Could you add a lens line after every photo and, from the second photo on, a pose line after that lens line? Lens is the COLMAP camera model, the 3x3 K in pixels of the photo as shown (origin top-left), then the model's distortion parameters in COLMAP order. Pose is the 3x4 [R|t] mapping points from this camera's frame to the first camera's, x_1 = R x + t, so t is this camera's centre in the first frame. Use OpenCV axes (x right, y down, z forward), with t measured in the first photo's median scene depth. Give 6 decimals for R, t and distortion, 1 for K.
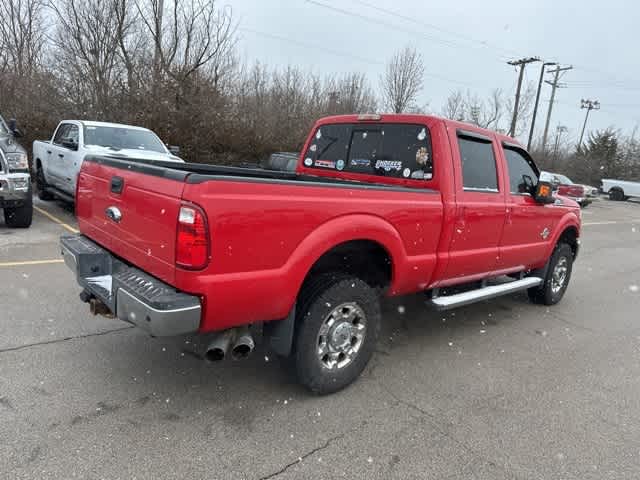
lens RADIAL K [[447.4, 0, 316.9], [0, 447.4, 237.5], [0, 0, 1]] dist [0.038784, -0.031181]
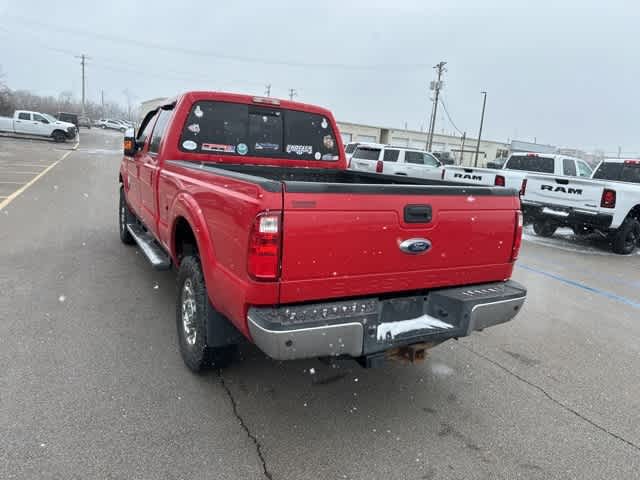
lens RADIAL K [[447.4, 0, 310.2], [0, 447.4, 238.2], [0, 0, 1]] dist [0.038784, -0.031181]
pose [[0.258532, -0.255453, 0.931614, -0.868608], [0.110787, 0.965879, 0.234104, -0.193333], [-0.959629, 0.042688, 0.278011, 0.632589]]
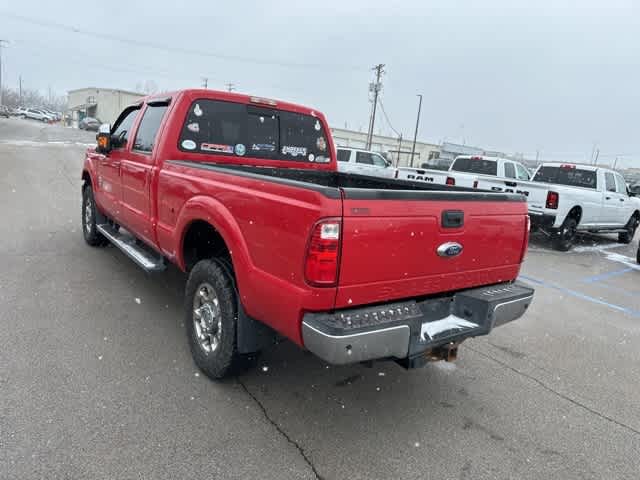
lens RADIAL K [[447.4, 0, 308.5], [0, 447.4, 240.2], [0, 0, 1]] dist [0.038784, -0.031181]
pose [[0.129904, -0.265735, 0.955254, -0.896295], [0.081705, 0.963010, 0.256781, -0.216535], [-0.988154, 0.044692, 0.146811, 0.761794]]
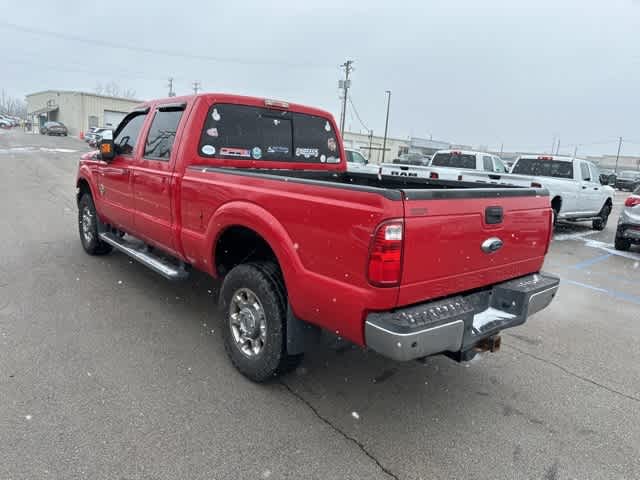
lens RADIAL K [[447.4, 0, 307.0], [0, 447.4, 244.6], [0, 0, 1]] dist [0.038784, -0.031181]
pose [[0.062035, -0.282623, 0.957223, -0.915511], [0.105859, 0.955524, 0.275260, -0.234262], [-0.992444, 0.084255, 0.089194, 0.862802]]
